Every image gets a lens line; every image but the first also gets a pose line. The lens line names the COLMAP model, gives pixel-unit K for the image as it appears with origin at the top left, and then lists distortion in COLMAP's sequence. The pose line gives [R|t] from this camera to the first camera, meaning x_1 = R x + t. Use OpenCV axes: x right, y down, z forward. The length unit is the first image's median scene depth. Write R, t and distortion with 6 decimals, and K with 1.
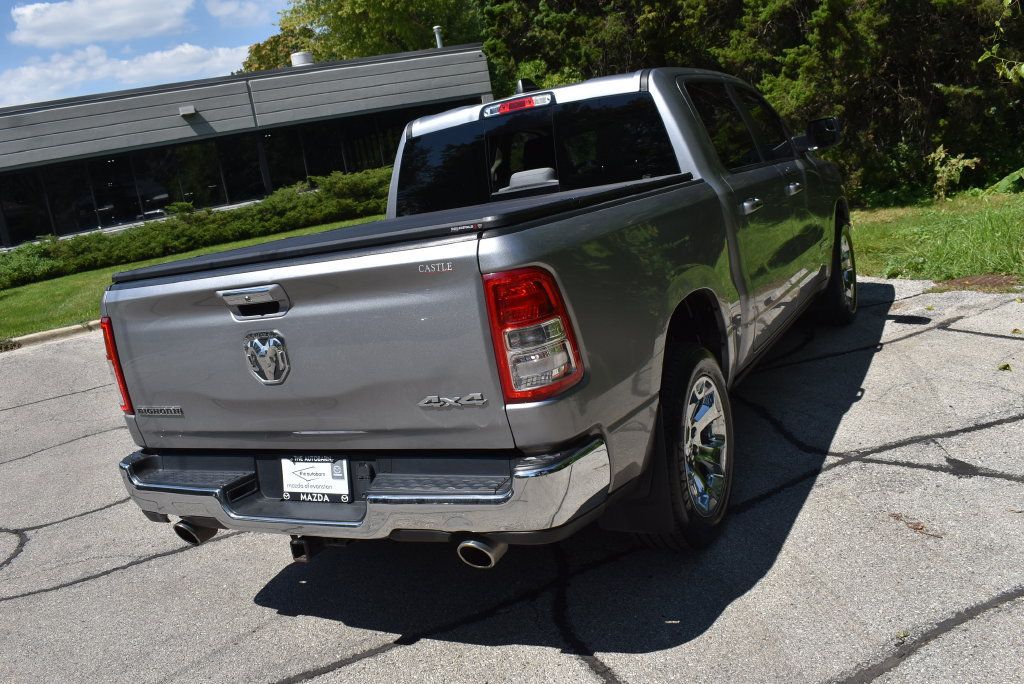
lens RADIAL K [[908.0, 0, 508.7], [0, 908.0, 339.3], [0, 0, 1]] dist [-0.061014, 0.000488]
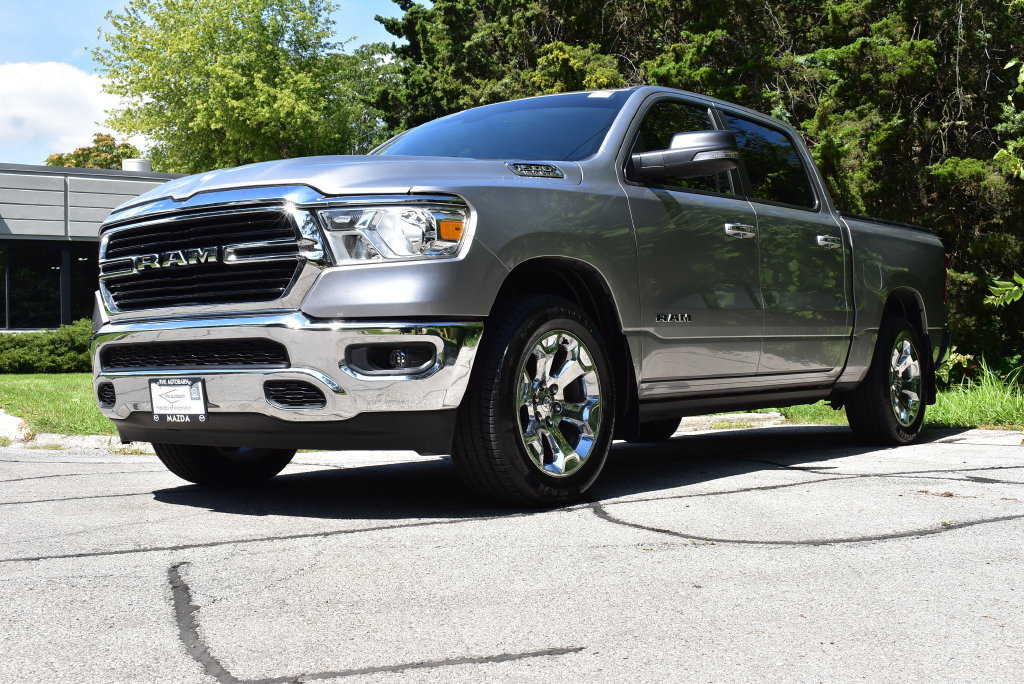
lens RADIAL K [[1231.4, 0, 526.4], [0, 1231.4, 314.5], [0, 0, 1]] dist [-0.021308, -0.048495]
pose [[0.980233, 0.145258, 0.134326, -0.174979], [-0.106877, 0.960126, -0.258333, 0.314922], [-0.166495, 0.238870, 0.956672, -0.216109]]
